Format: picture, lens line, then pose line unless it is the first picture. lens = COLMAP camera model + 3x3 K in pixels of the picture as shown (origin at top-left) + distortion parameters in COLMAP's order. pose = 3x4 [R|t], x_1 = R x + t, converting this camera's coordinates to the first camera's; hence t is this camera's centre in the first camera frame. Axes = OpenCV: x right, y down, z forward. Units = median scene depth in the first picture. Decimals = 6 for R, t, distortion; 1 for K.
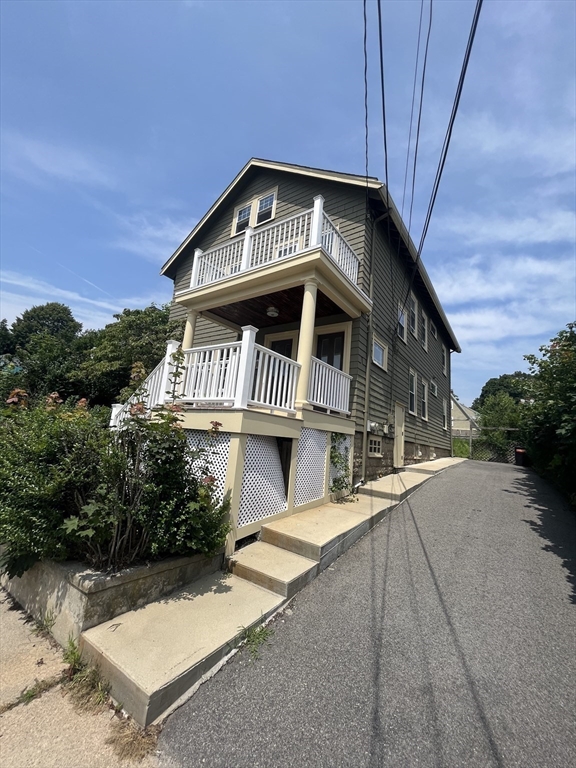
lens RADIAL K [[310.5, 0, 288.0], [0, 310.5, 384.0], [0, 0, 1]] dist [0.000030, -0.000109]
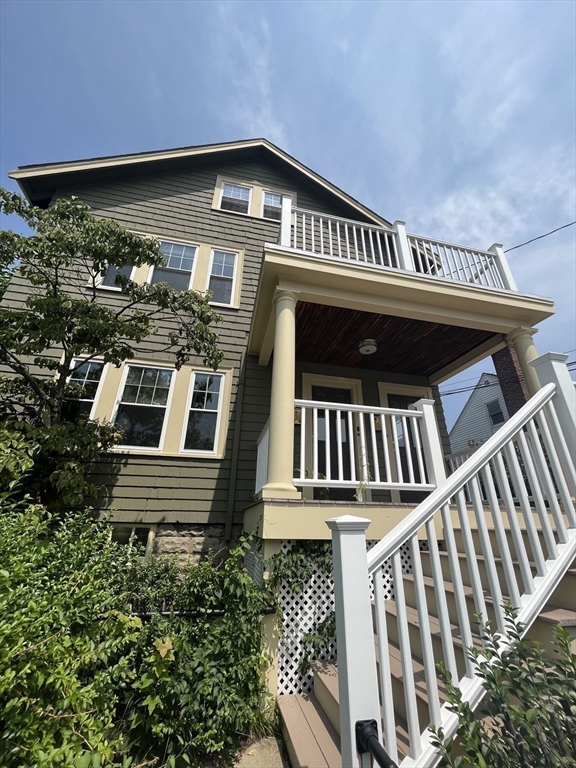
lens RADIAL K [[310.5, 0, 288.0], [0, 310.5, 384.0], [0, 0, 1]] dist [0.000030, -0.000109]
pose [[0.670426, 0.230682, 0.705206, -0.771570], [-0.089439, 0.968637, -0.231826, 0.031360], [-0.736566, 0.092350, 0.670031, 0.828179]]
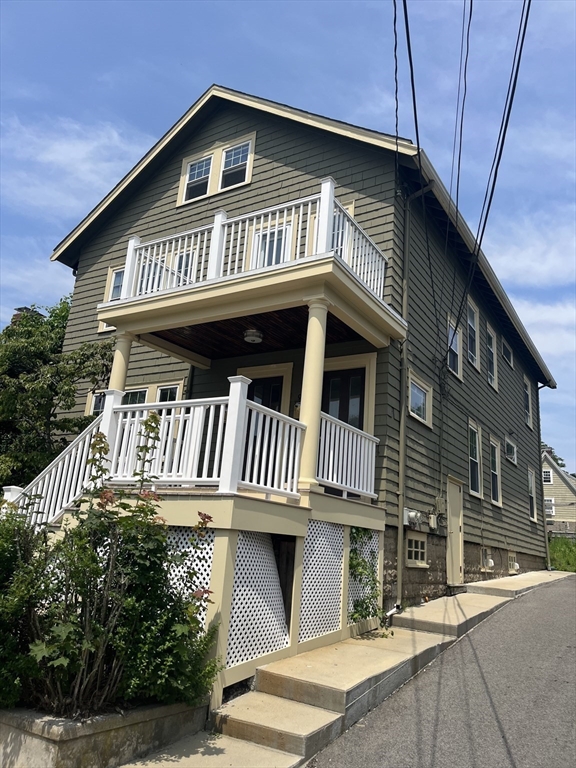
lens RADIAL K [[587.6, 0, 288.0], [0, 587.6, 384.0], [0, 0, 1]] dist [0.066211, -0.096854]
pose [[0.997800, 0.002627, 0.066249, -0.072121], [0.003188, 0.996158, -0.087517, -0.035147], [-0.066224, 0.087536, 0.993958, -0.245762]]
